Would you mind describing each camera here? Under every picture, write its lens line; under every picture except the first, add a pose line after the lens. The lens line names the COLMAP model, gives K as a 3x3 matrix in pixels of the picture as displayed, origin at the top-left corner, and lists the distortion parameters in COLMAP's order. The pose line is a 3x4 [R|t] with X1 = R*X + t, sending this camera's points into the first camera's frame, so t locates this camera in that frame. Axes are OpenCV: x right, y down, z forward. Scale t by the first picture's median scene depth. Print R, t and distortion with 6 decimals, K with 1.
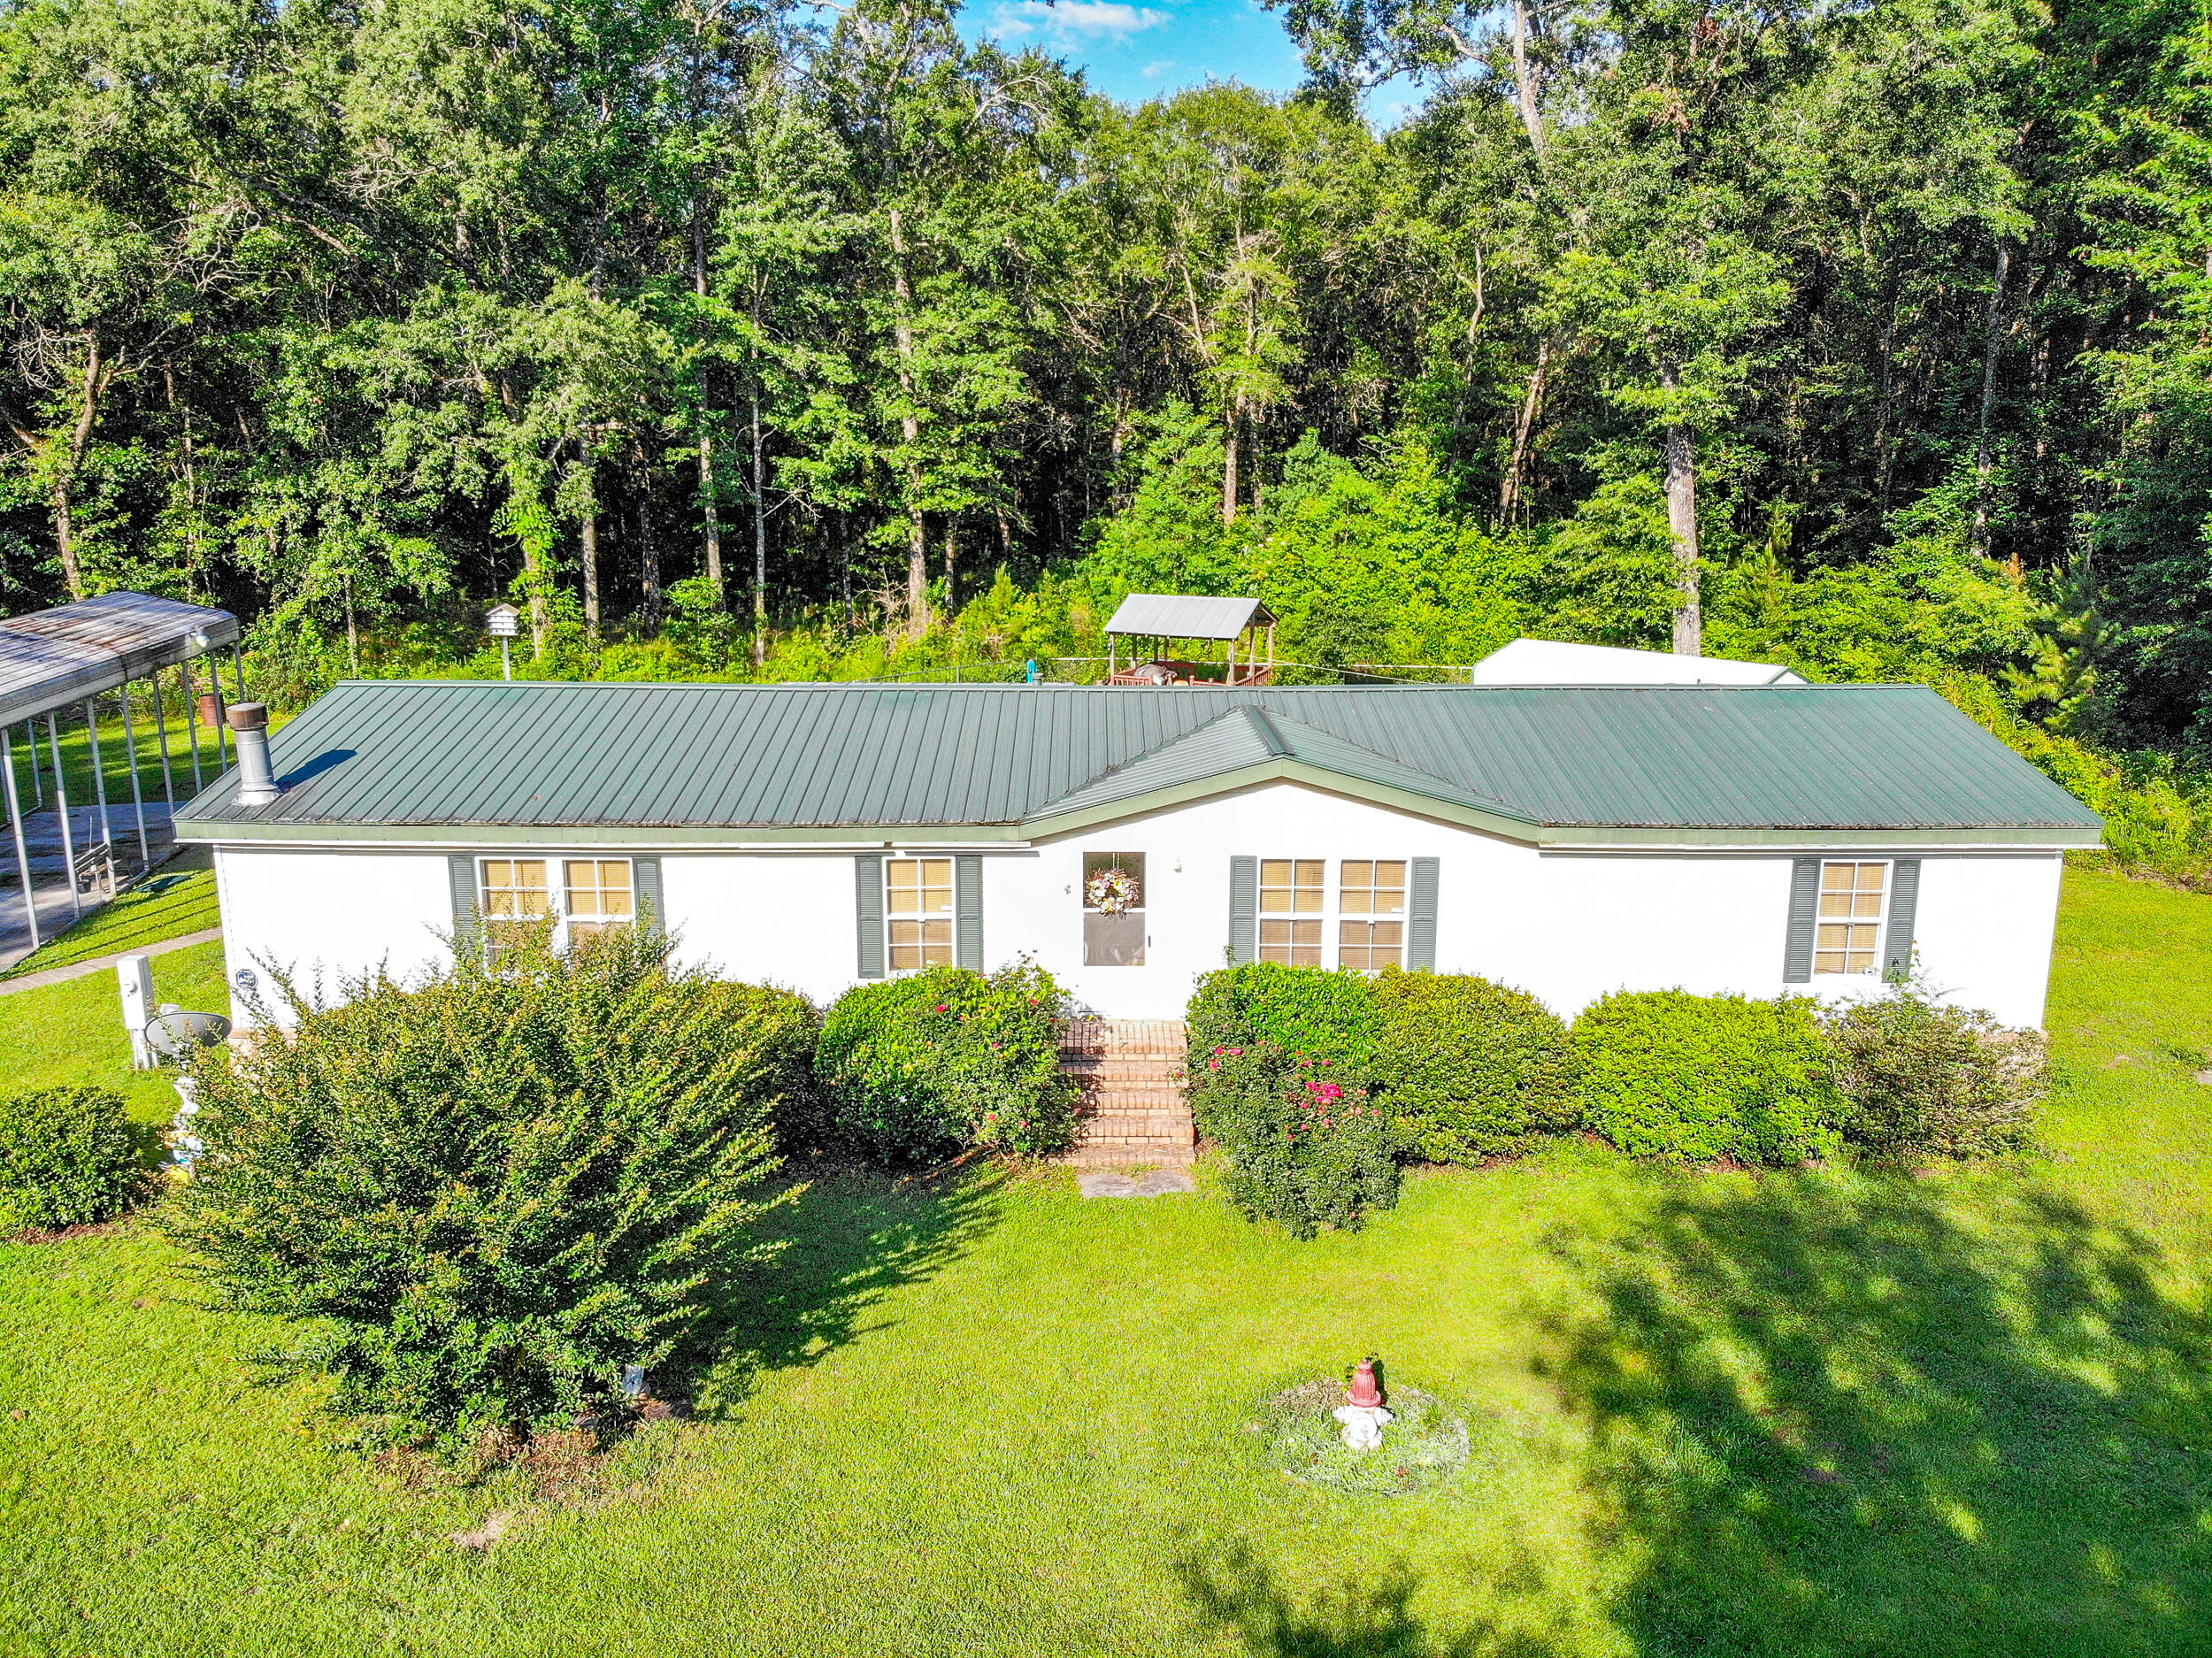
lens RADIAL K [[1606.9, 0, 1106.0], [0, 1606.9, 829.0], [0, 0, 1]] dist [0.068407, -0.197610]
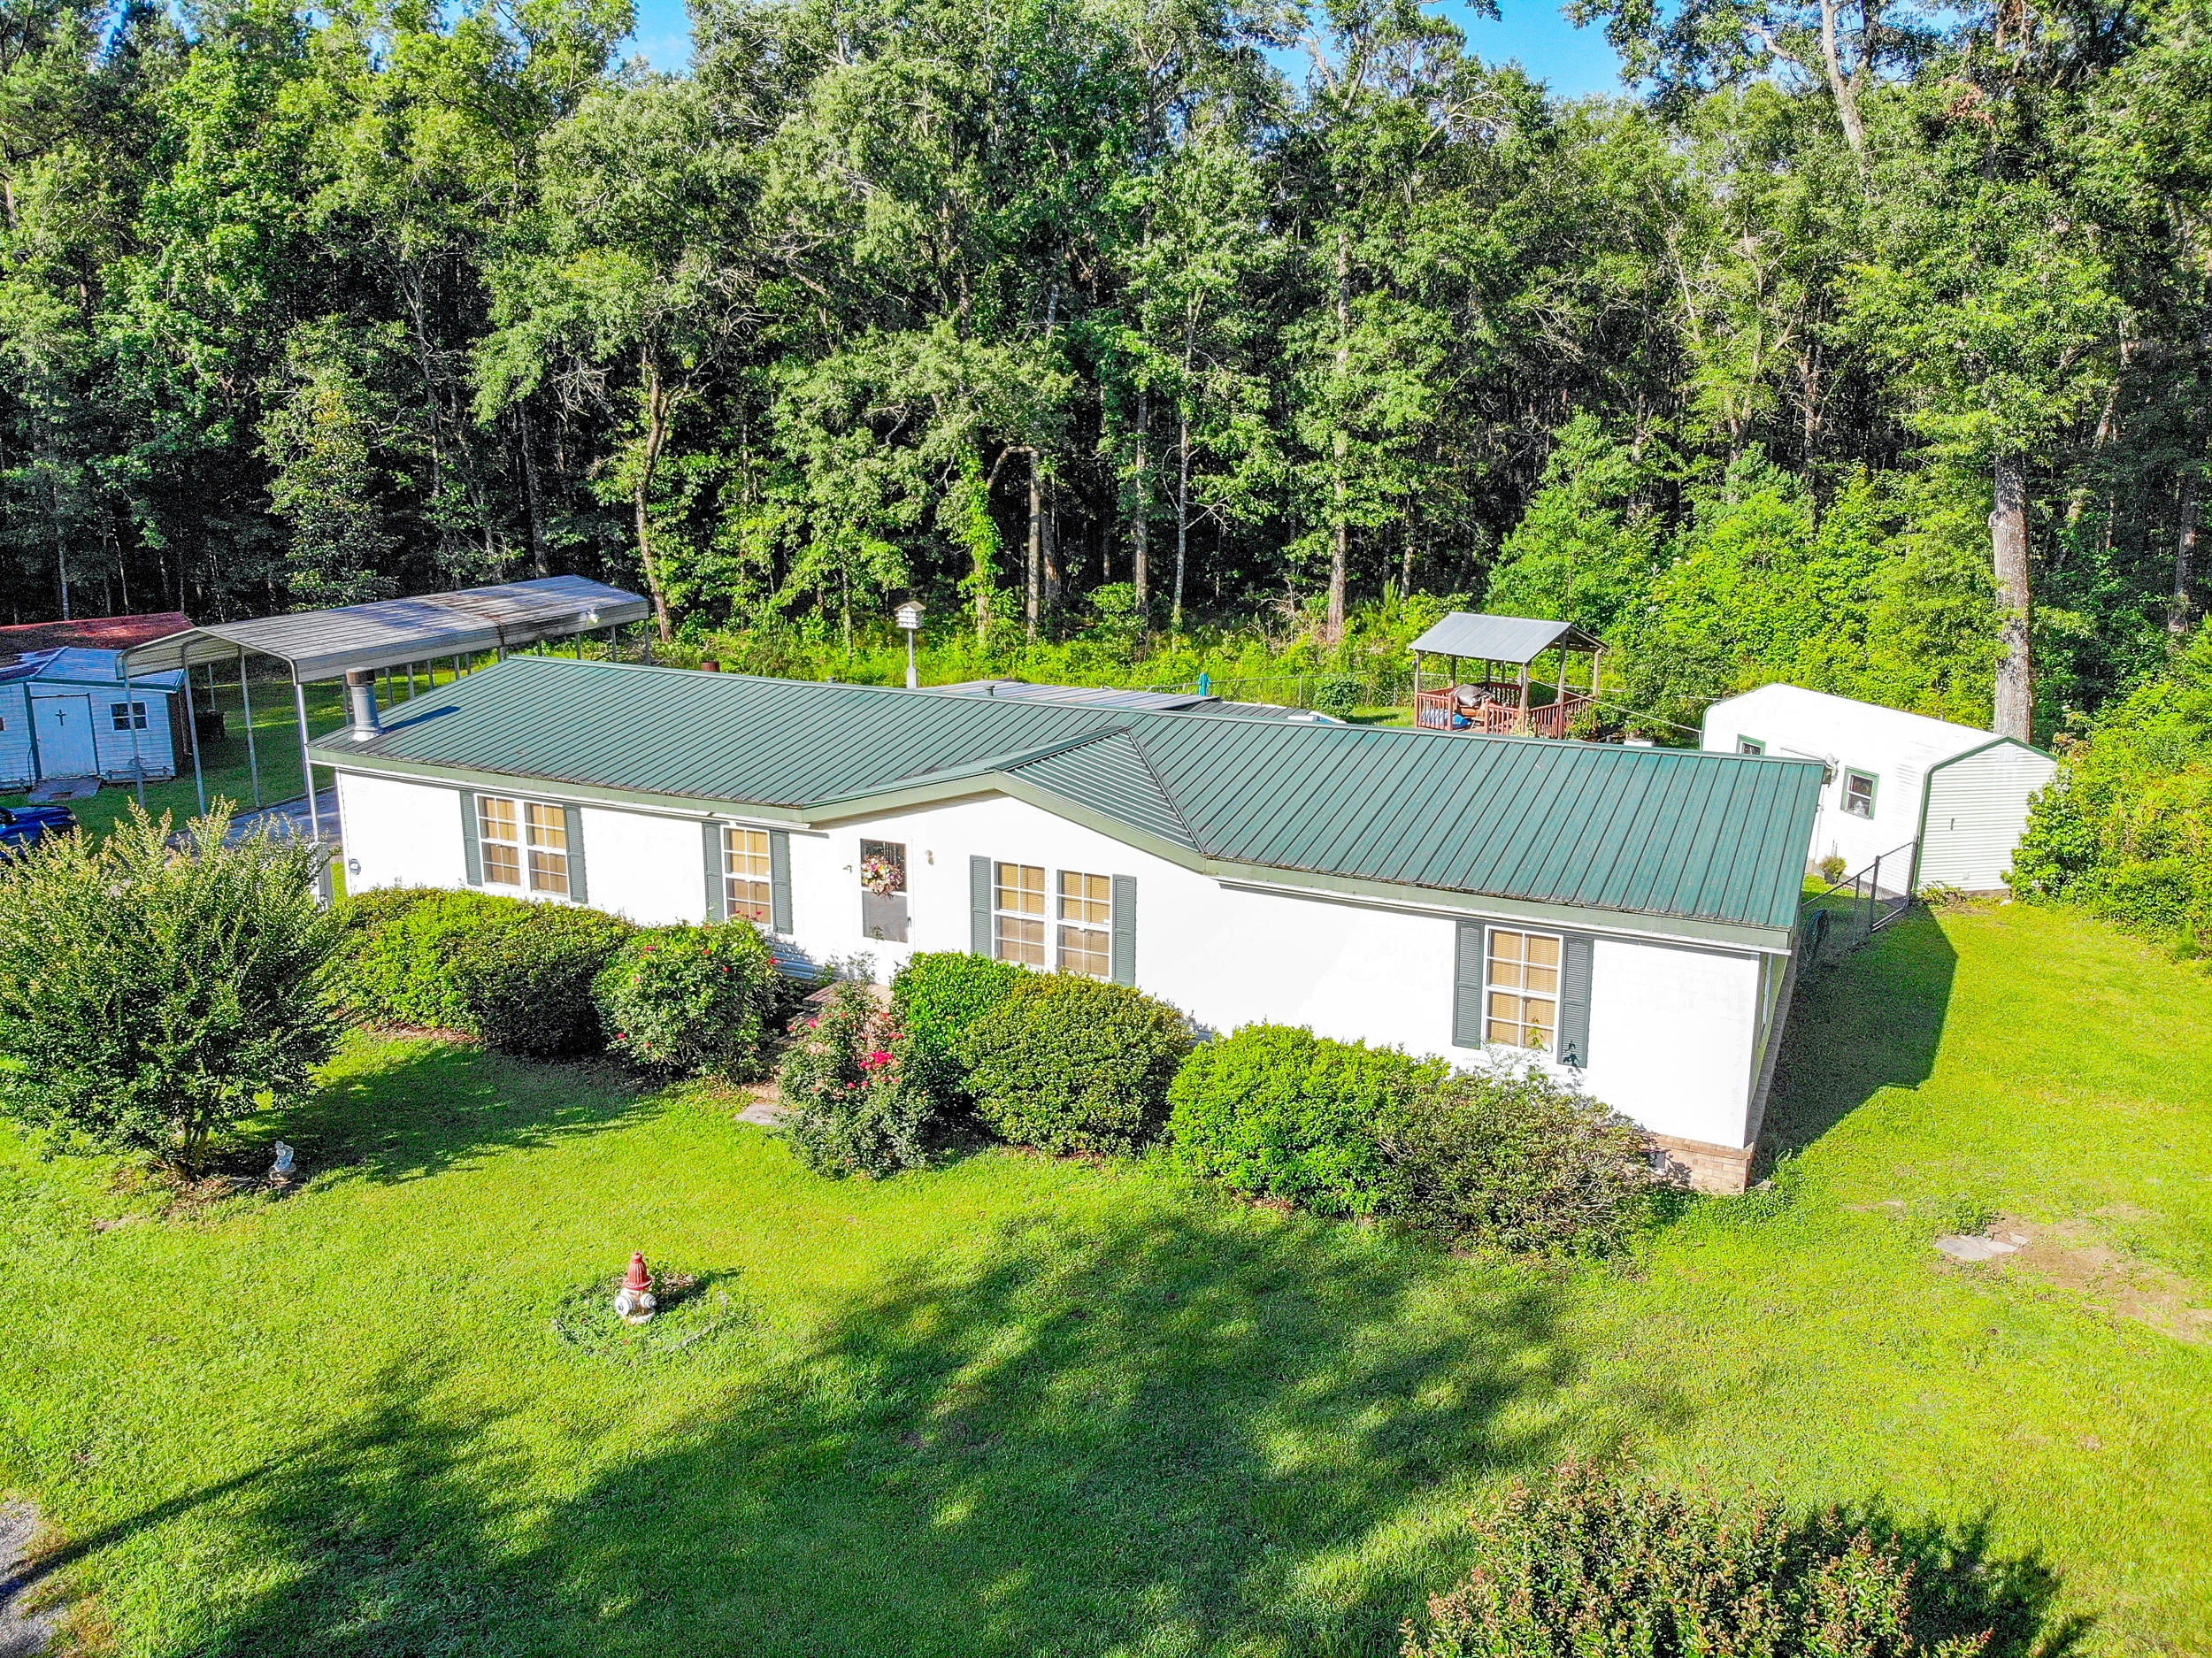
lens RADIAL K [[1588.5, 0, 1106.0], [0, 1588.5, 829.0], [0, 0, 1]] dist [0.177244, -0.414987]
pose [[0.896893, 0.102679, -0.430163, 0.634513], [-0.101772, 0.994489, 0.025187, -0.039388], [0.430379, 0.021188, 0.902400, 0.022013]]
